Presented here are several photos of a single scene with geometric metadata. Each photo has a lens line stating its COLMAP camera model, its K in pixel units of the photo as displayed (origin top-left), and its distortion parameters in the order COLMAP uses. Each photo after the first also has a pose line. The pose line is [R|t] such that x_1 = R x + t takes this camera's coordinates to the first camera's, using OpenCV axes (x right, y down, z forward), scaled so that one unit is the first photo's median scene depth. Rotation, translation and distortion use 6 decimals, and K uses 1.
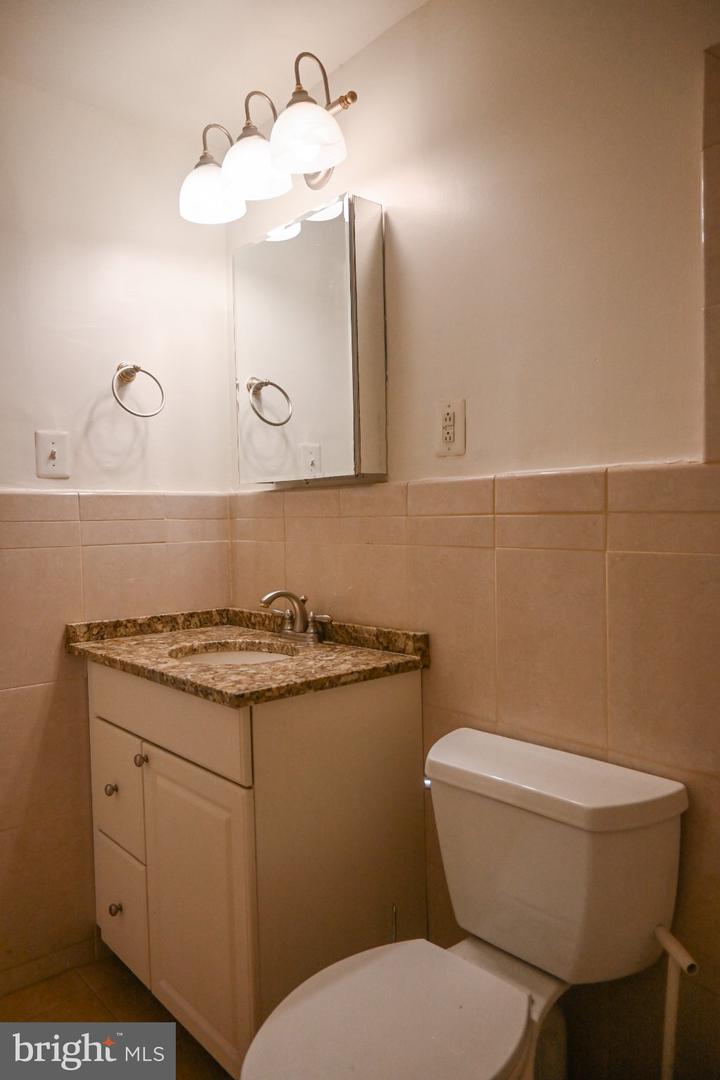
lens RADIAL K [[737.8, 0, 360.0], [0, 737.8, 540.0], [0, 0, 1]] dist [-0.004763, -0.000665]
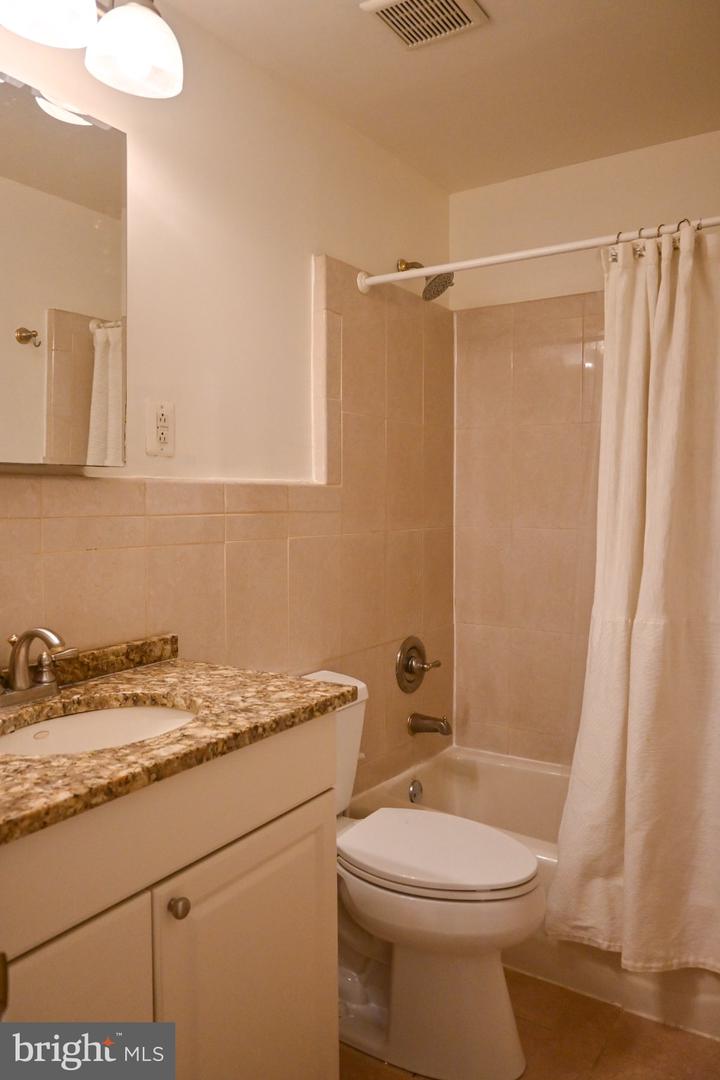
lens RADIAL K [[737.8, 0, 360.0], [0, 737.8, 540.0], [0, 0, 1]] dist [-0.004763, -0.000665]
pose [[-0.247413, -0.031921, 0.968384, -0.932514], [0.041256, 0.998204, 0.043445, -0.032052], [-0.968031, 0.050700, -0.245652, 0.993833]]
